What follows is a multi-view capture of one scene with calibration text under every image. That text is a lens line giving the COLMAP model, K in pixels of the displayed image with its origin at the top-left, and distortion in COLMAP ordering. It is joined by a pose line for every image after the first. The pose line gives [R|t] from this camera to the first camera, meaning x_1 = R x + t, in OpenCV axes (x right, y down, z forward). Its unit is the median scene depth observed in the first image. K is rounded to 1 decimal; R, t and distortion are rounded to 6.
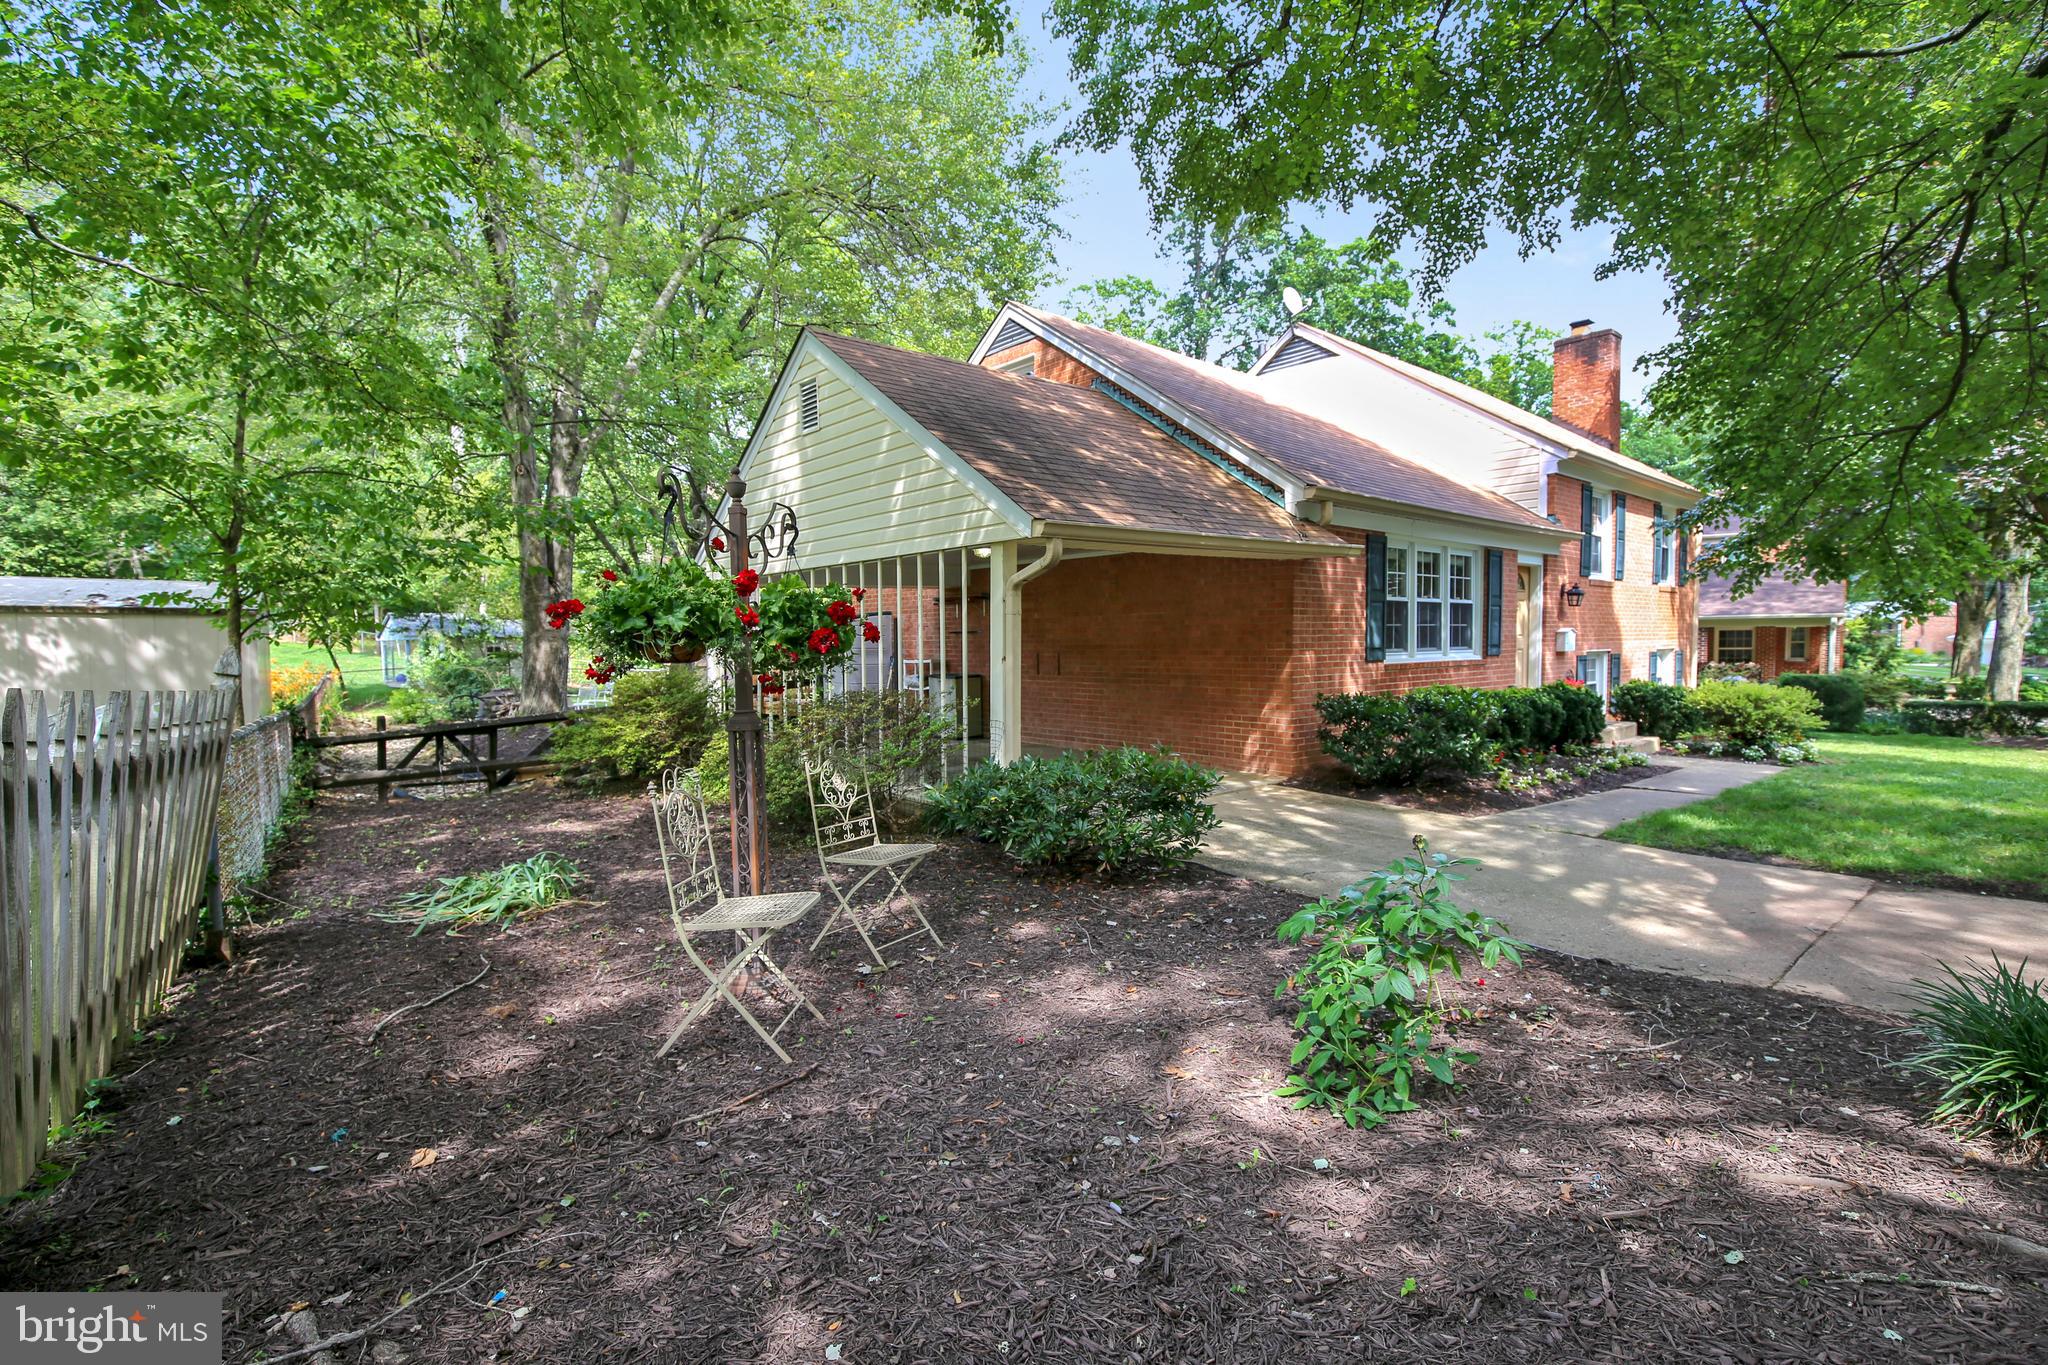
lens RADIAL K [[977.9, 0, 1006.5], [0, 977.9, 697.2], [0, 0, 1]] dist [0.010157, -0.002472]
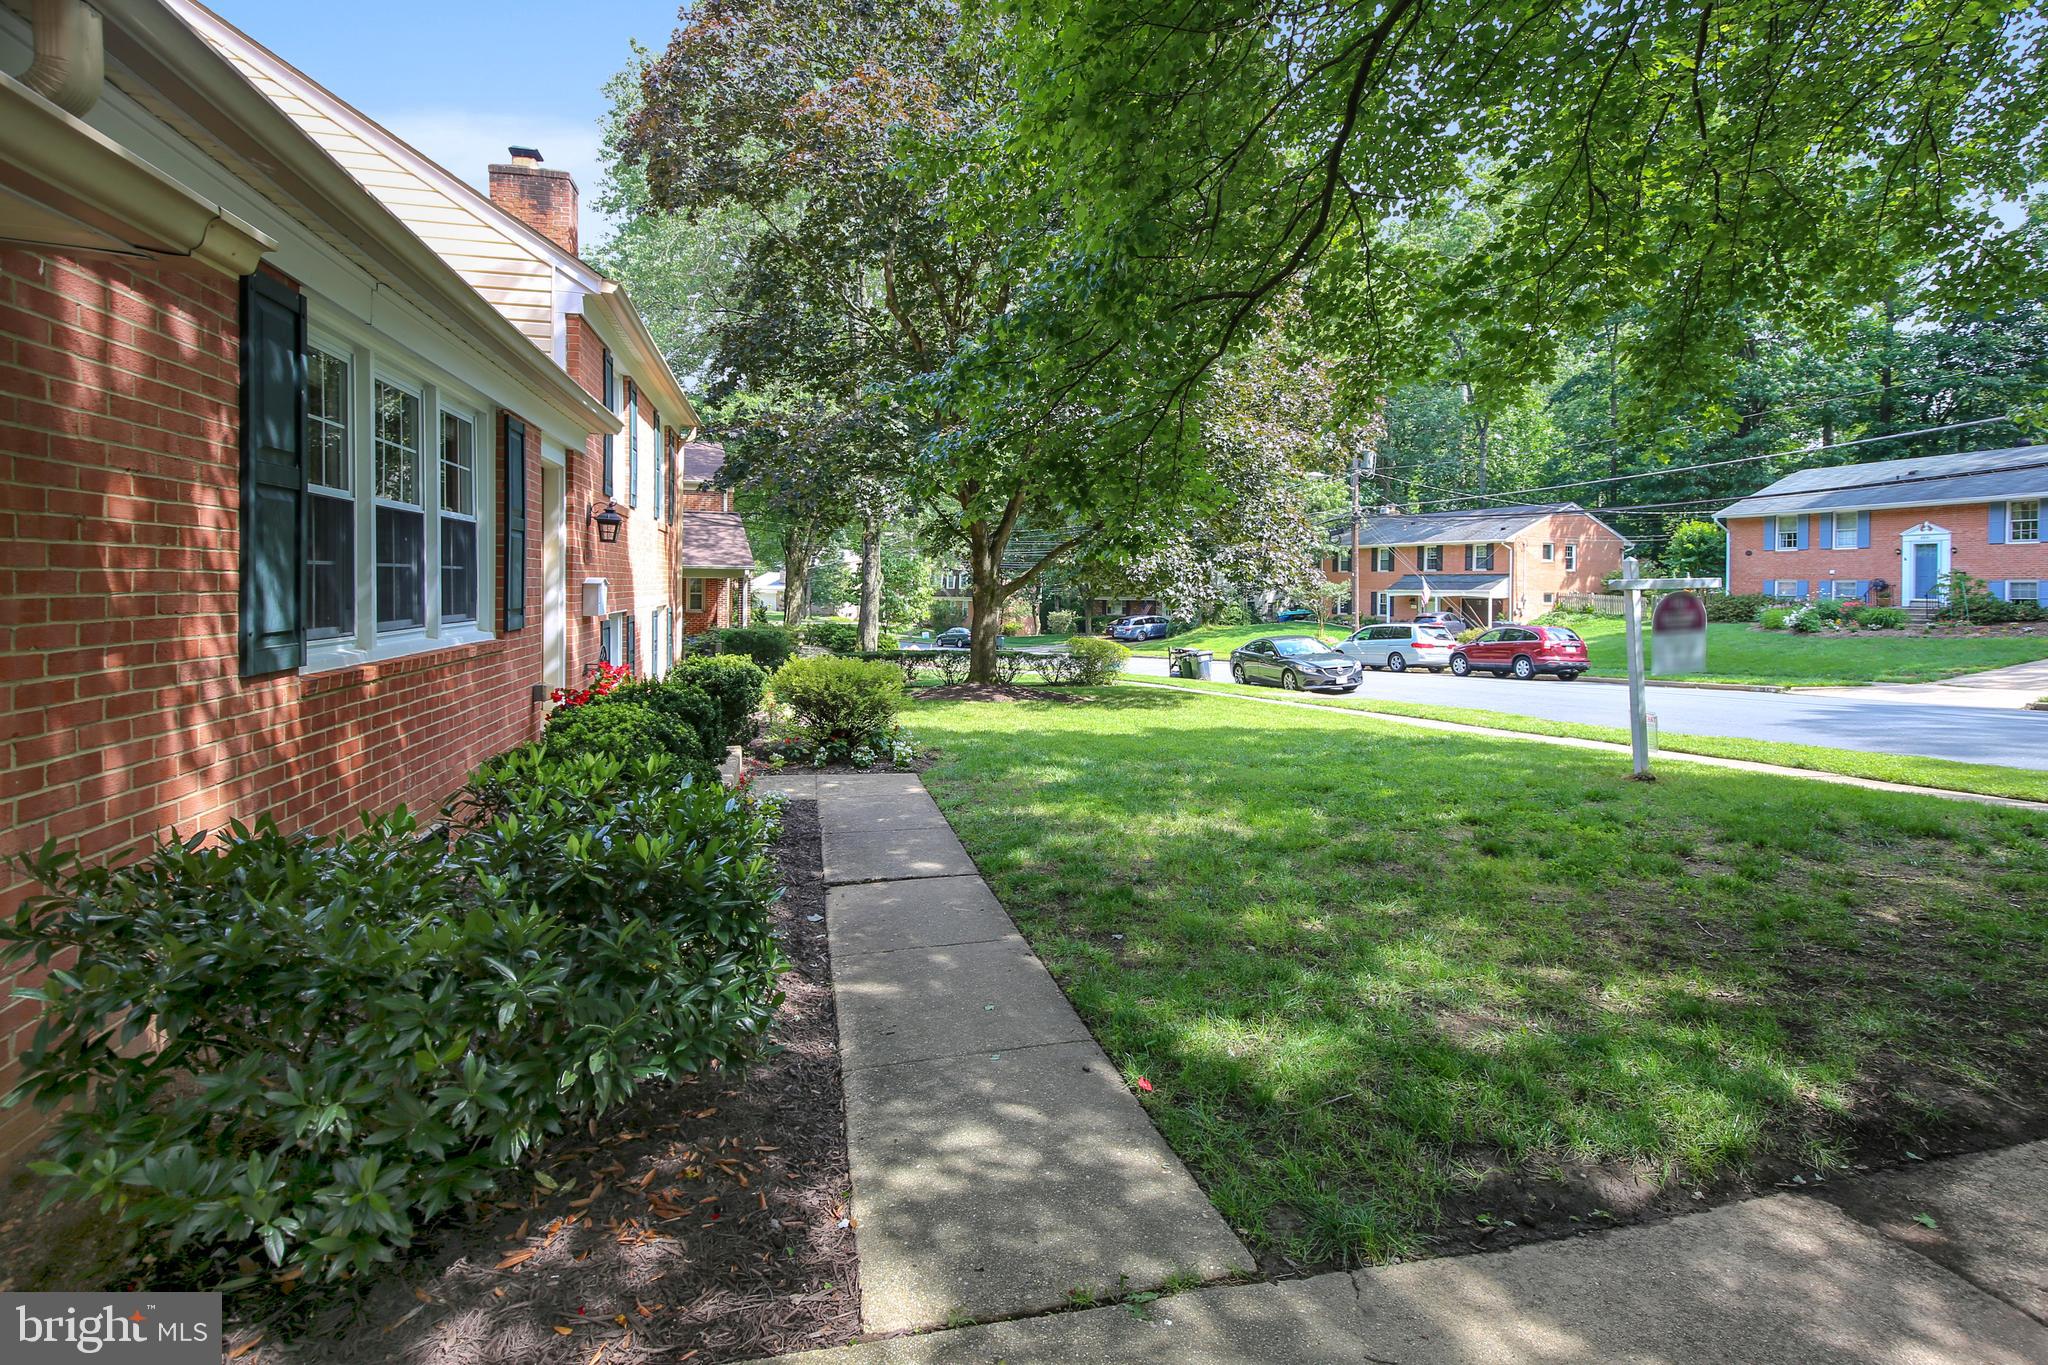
lens RADIAL K [[977.9, 0, 1082.8], [0, 977.9, 585.9], [0, 0, 1]] dist [0.010157, -0.002472]
pose [[0.420421, 0.013879, 0.907223, 0.167114], [0.035477, 0.998867, -0.031721, -0.039544], [-0.906635, 0.045521, 0.419452, 0.531777]]
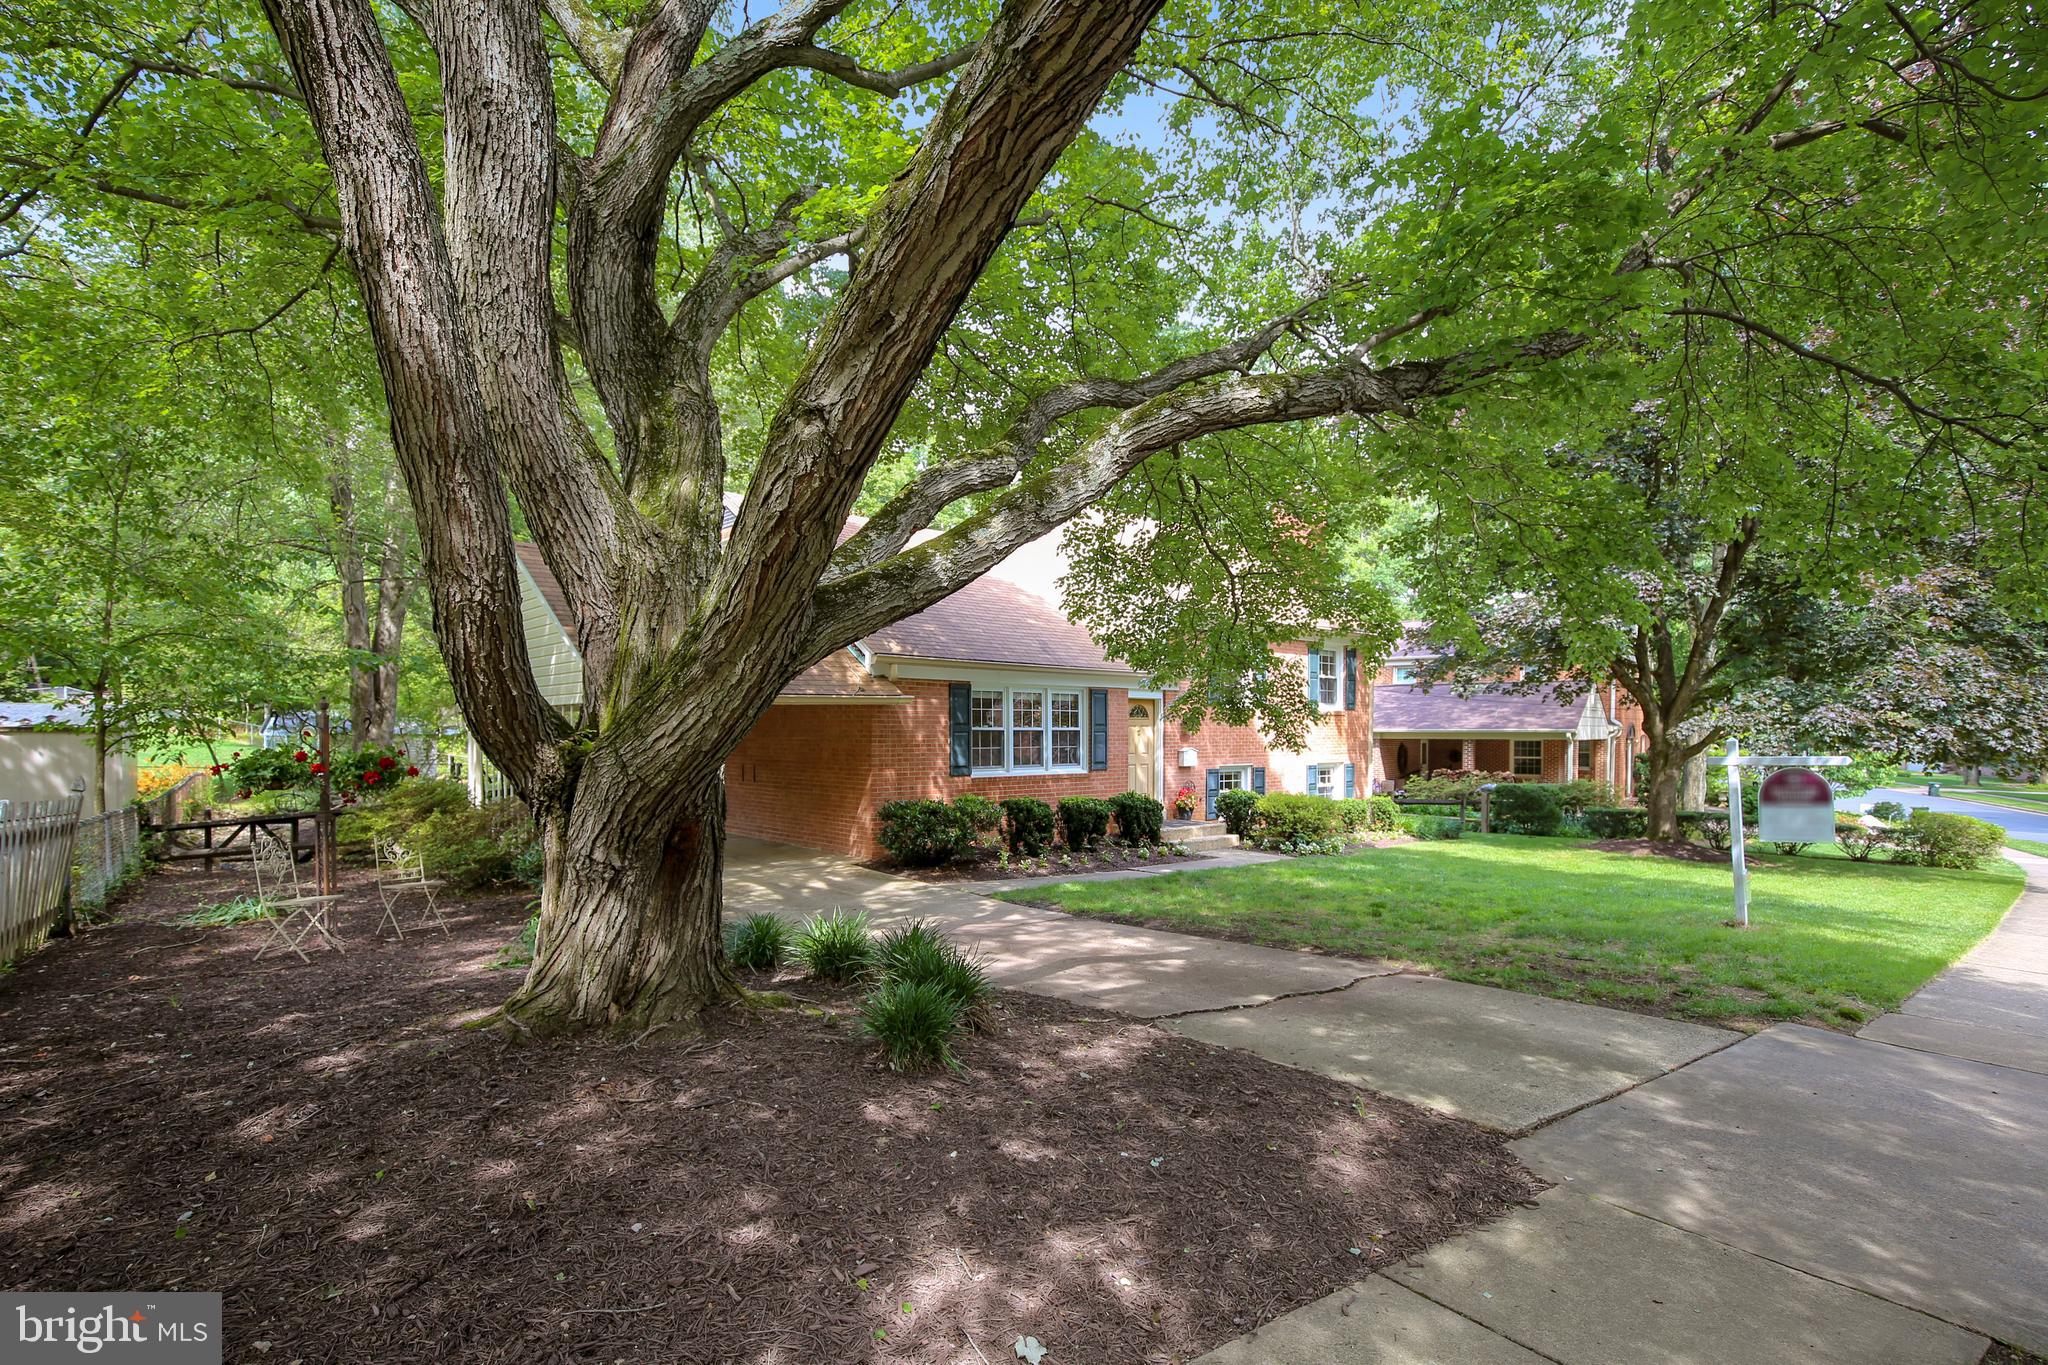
lens RADIAL K [[1063.1, 0, 1004.8], [0, 1063.1, 763.9], [0, 0, 1]] dist [0.008228, -0.000442]
pose [[0.999793, 0.010641, 0.017370, 0.350536], [-0.010184, 0.999605, -0.026189, -0.013079], [-0.017642, 0.026007, 0.999506, -0.401471]]
